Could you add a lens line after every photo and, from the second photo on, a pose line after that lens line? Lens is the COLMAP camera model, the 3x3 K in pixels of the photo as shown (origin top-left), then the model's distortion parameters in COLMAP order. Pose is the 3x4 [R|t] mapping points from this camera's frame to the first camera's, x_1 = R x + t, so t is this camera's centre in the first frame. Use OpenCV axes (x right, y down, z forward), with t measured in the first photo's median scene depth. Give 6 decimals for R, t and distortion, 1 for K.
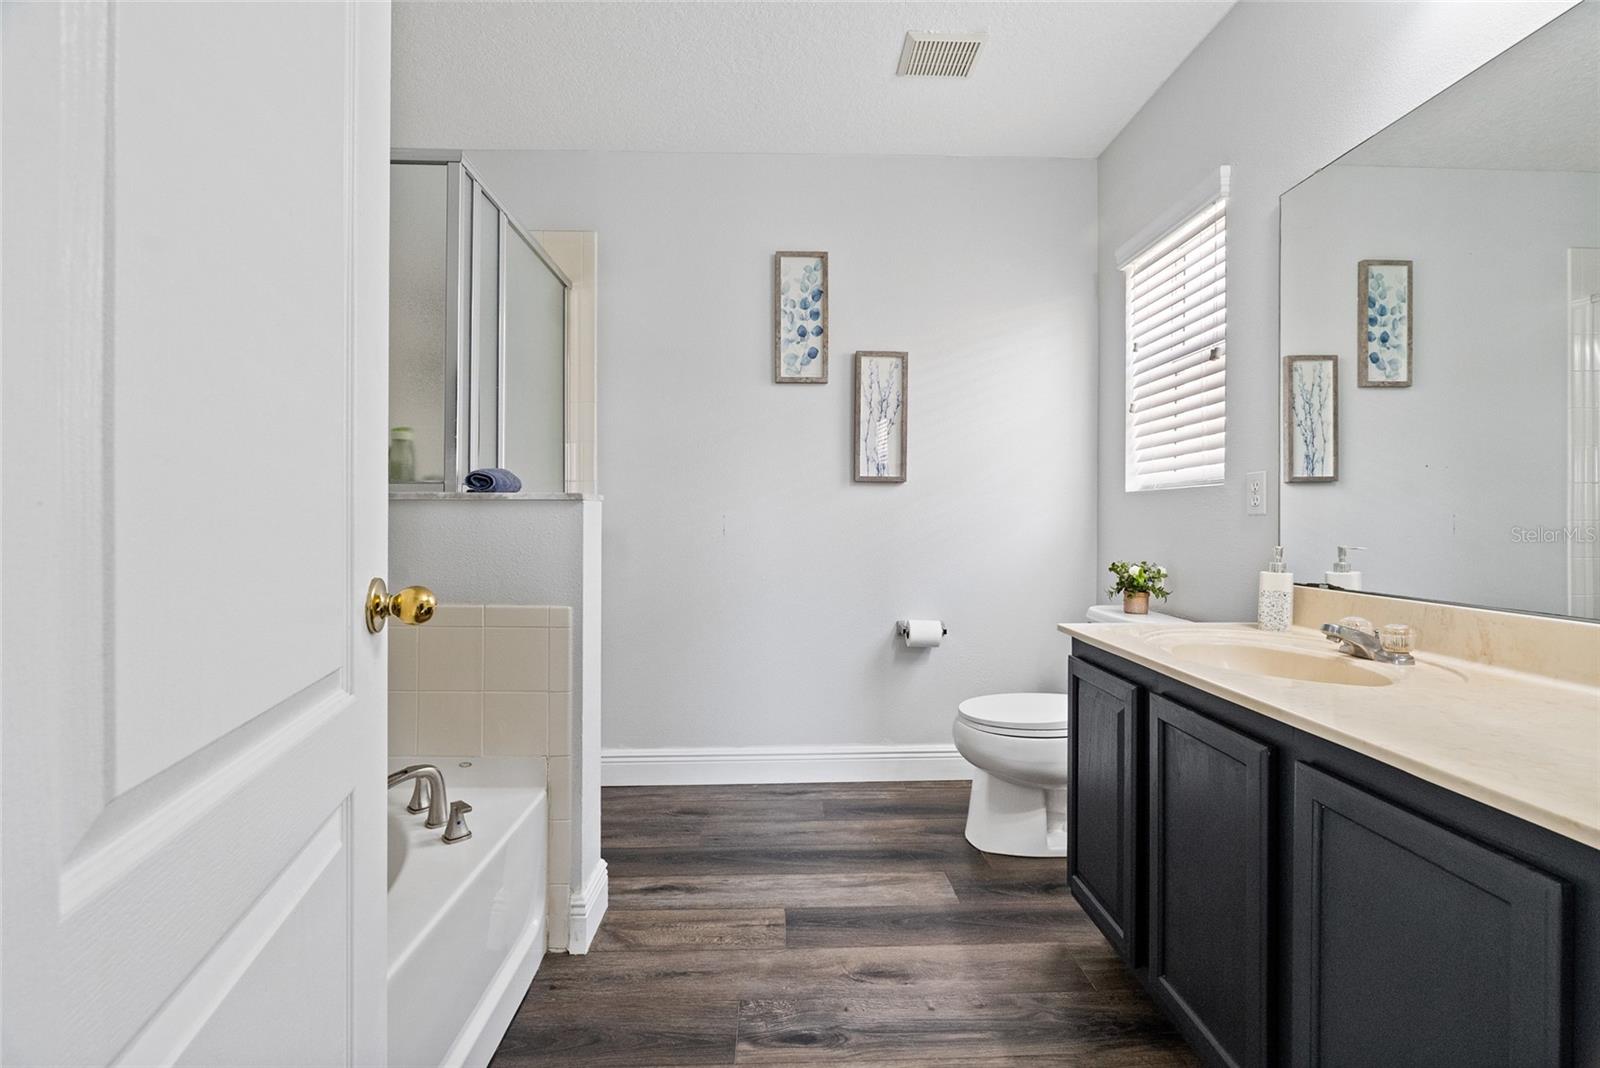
lens RADIAL K [[715.6, 0, 792.0], [0, 715.6, 523.8], [0, 0, 1]] dist [-0.008093, 0.001213]
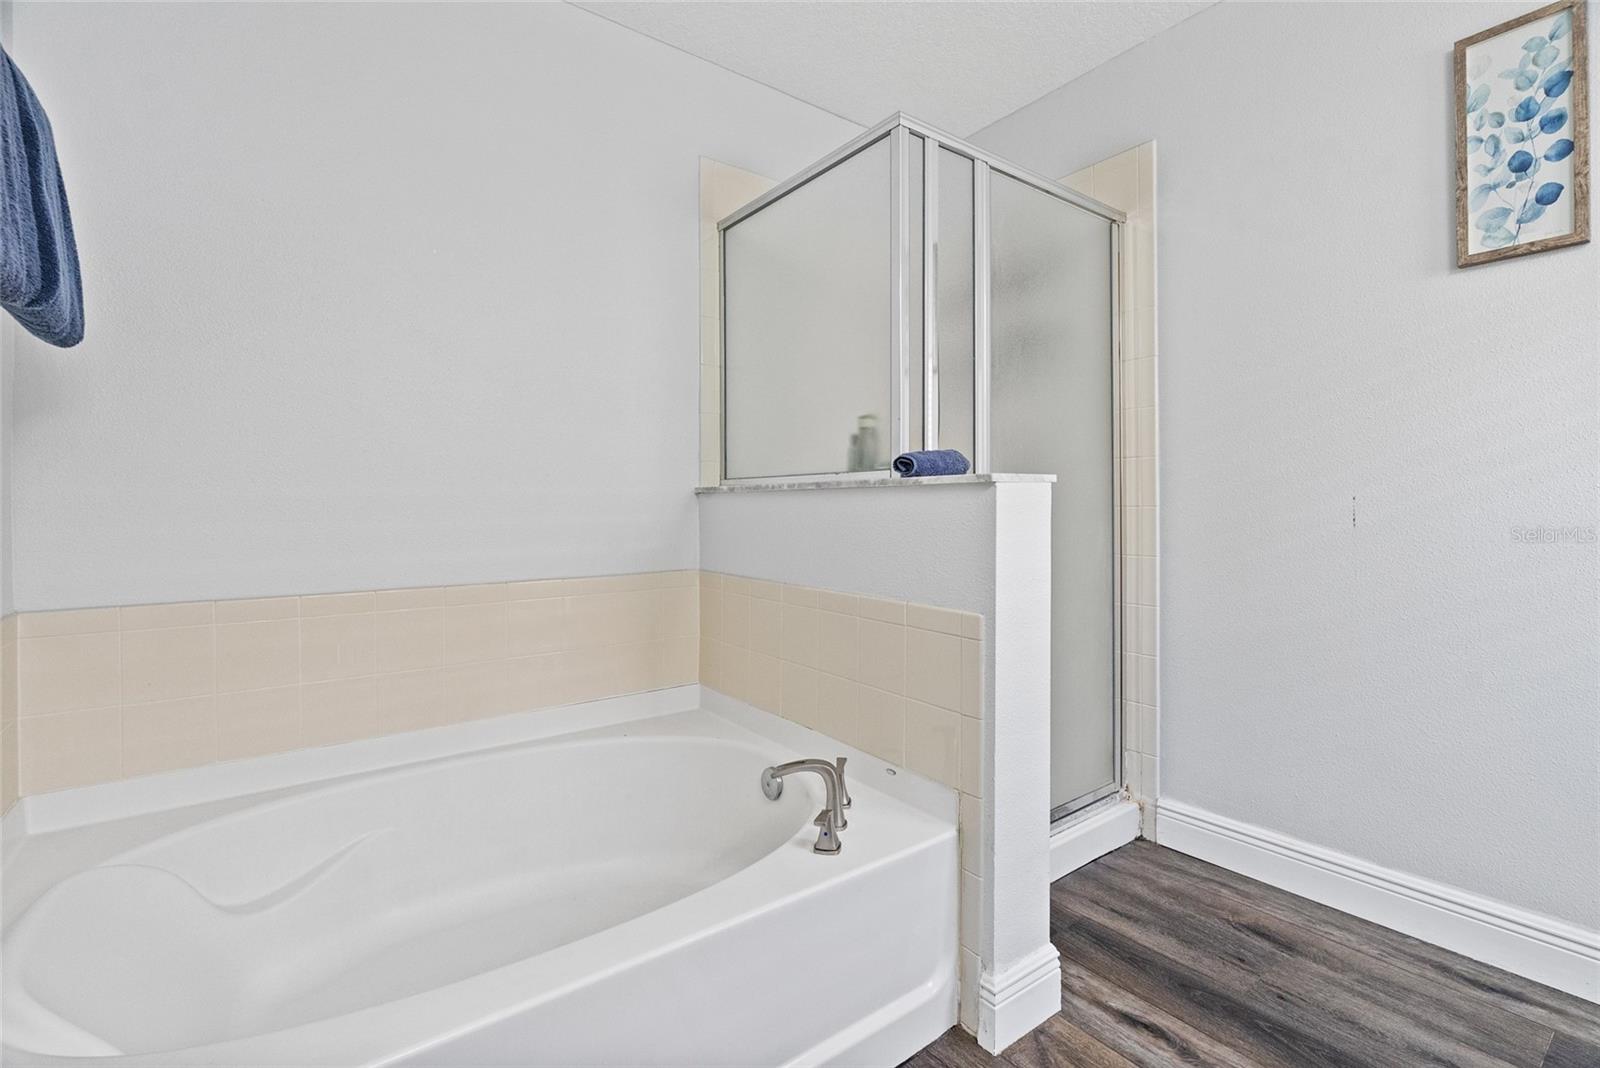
lens RADIAL K [[715.6, 0, 764.5], [0, 715.6, 507.3], [0, 0, 1]] dist [-0.008093, 0.001213]
pose [[0.570030, -0.004489, -0.821612, 0.146548], [0.005154, 0.999985, -0.001888, -0.003828], [0.821608, -0.003158, 0.570044, 0.229585]]
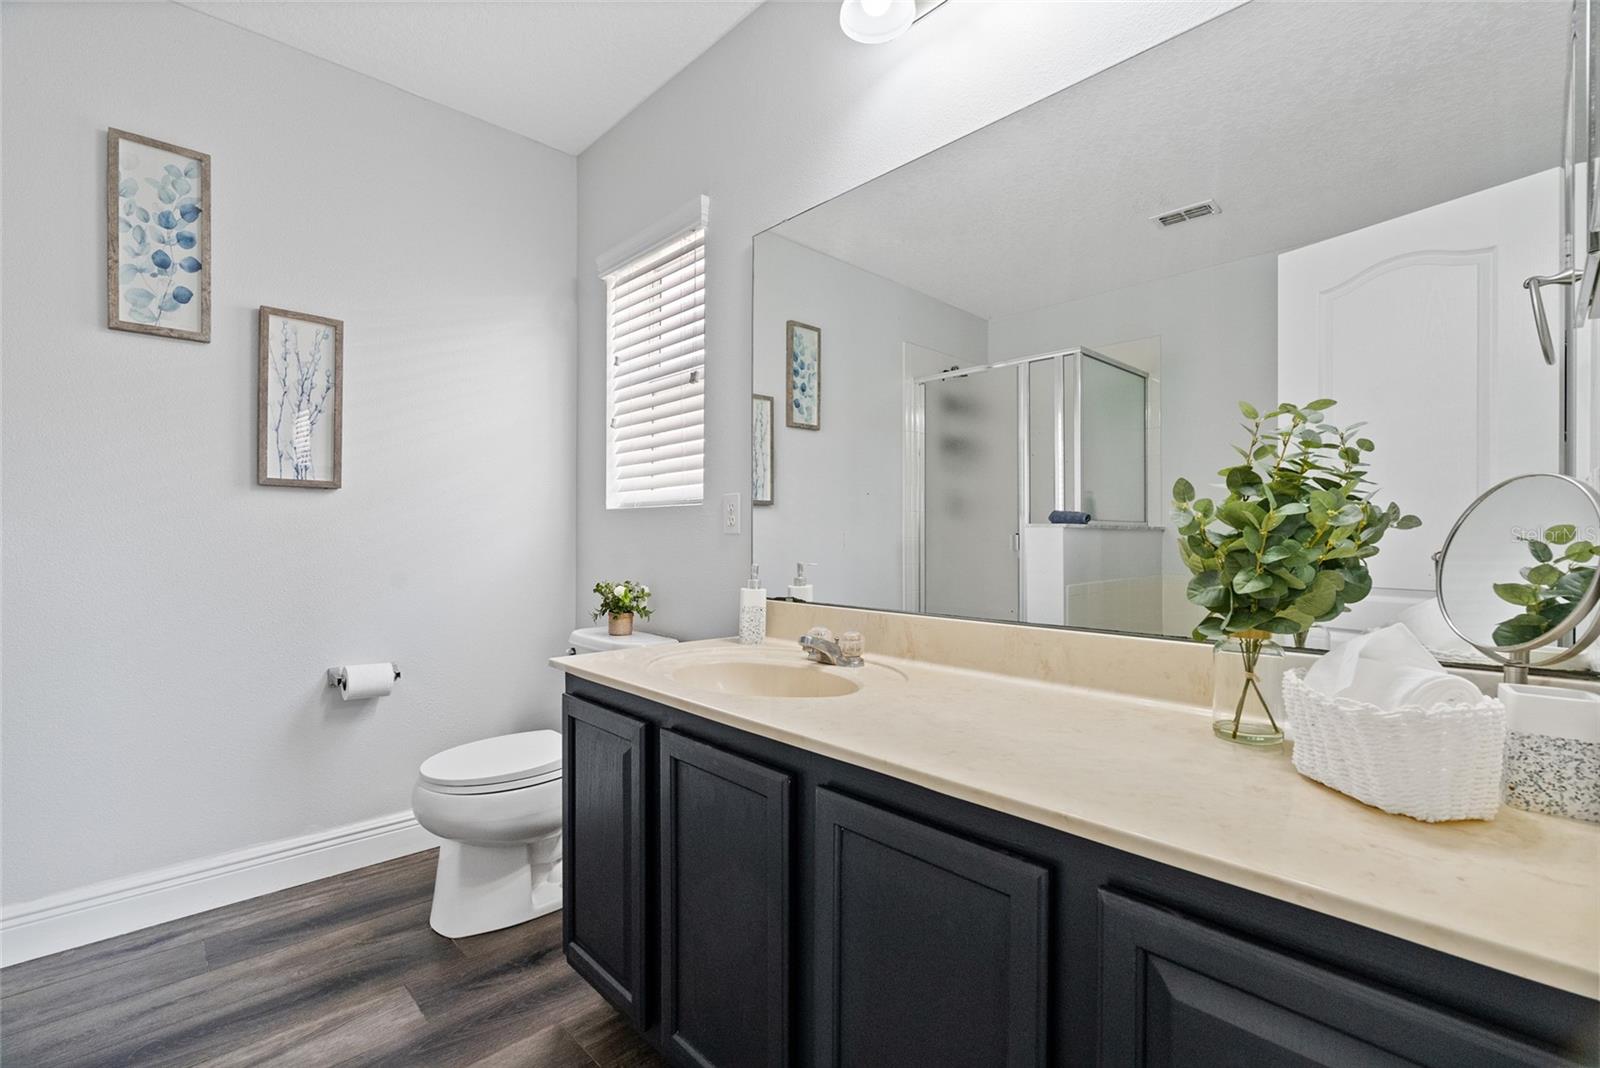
lens RADIAL K [[715.6, 0, 801.6], [0, 715.6, 543.6], [0, 0, 1]] dist [-0.008093, 0.001213]
pose [[0.740235, -0.004616, 0.672332, 0.009952], [0.000728, 0.999981, 0.006064, -0.003375], [-0.672348, -0.003999, 0.740225, 0.101618]]
